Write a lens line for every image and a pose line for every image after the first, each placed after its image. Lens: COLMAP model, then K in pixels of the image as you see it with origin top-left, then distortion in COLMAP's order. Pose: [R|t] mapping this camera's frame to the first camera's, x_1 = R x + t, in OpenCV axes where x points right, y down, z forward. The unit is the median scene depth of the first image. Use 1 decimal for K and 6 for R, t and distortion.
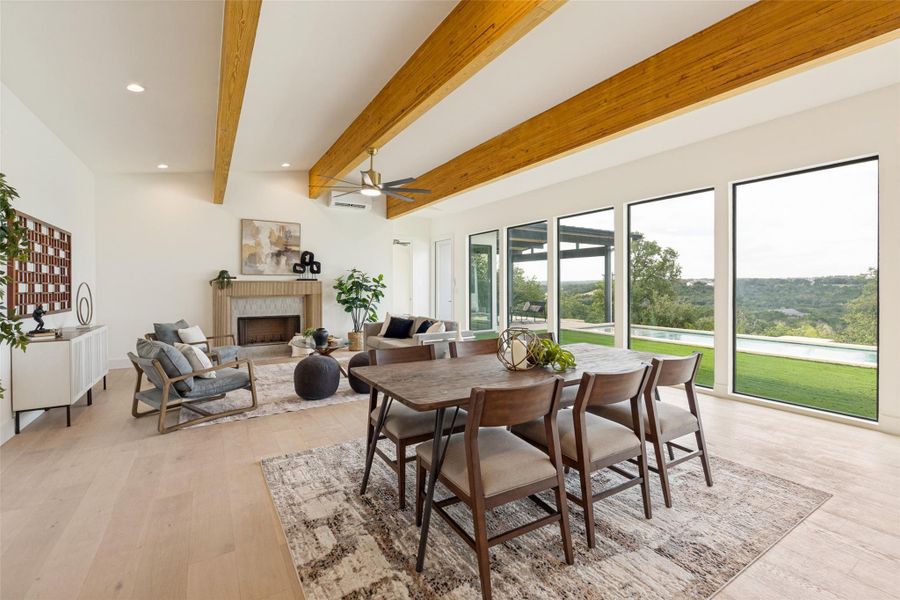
lens RADIAL K [[398.7, 0, 444.1], [0, 398.7, 286.3], [0, 0, 1]] dist [-0.002591, -0.000358]
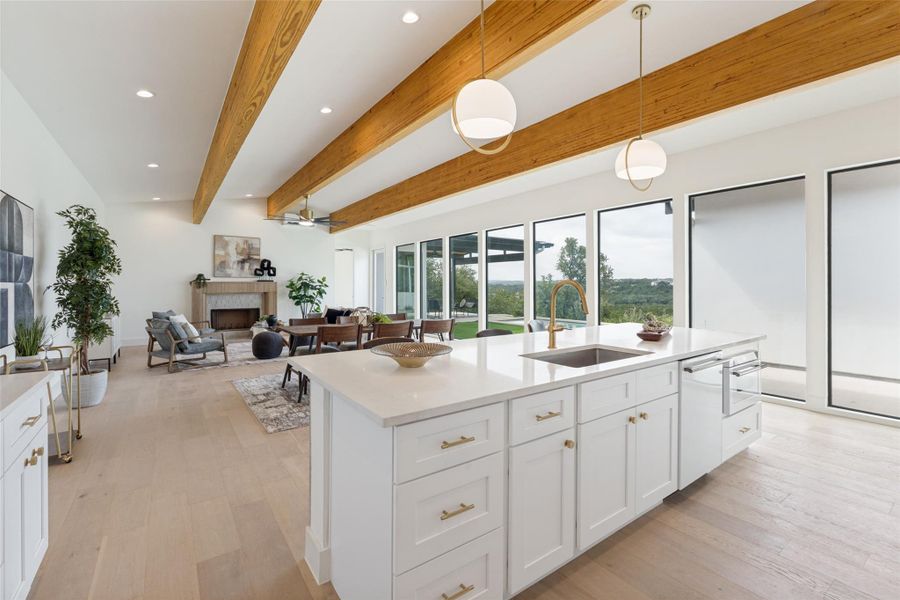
lens RADIAL K [[398.7, 0, 442.5], [0, 398.7, 282.5], [0, 0, 1]] dist [-0.002591, -0.000358]
pose [[0.997787, 0.001146, 0.066477, 0.154066], [-0.000588, 0.999965, -0.008399, -0.000661], [-0.066484, 0.008341, 0.997753, -0.355387]]
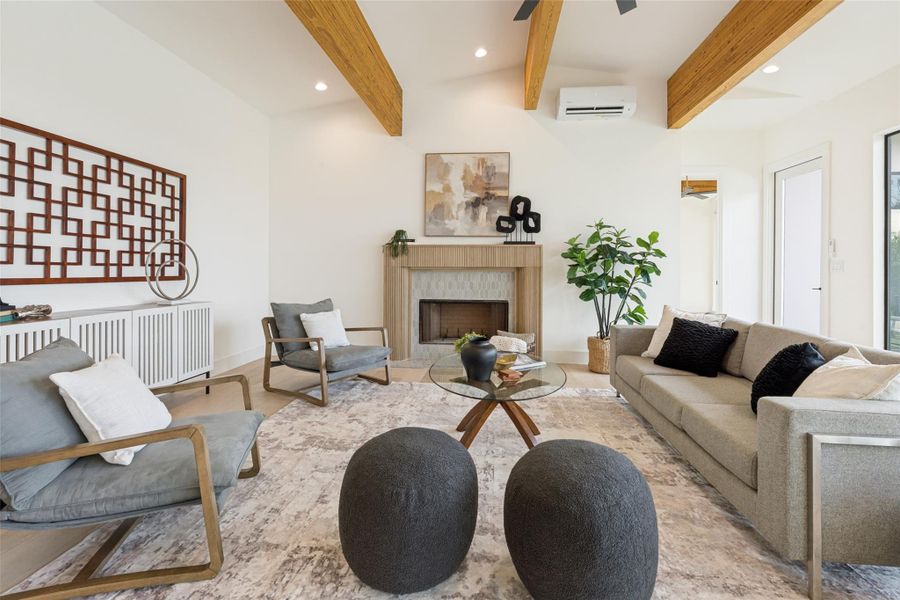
lens RADIAL K [[398.7, 0, 456.1], [0, 398.7, 266.9], [0, 0, 1]] dist [-0.002591, -0.000358]
pose [[0.801174, 0.006712, -0.598393, -0.059028], [-0.010652, 0.999939, -0.003045, 0.022944], [0.598336, 0.008814, 0.801197, 0.467324]]
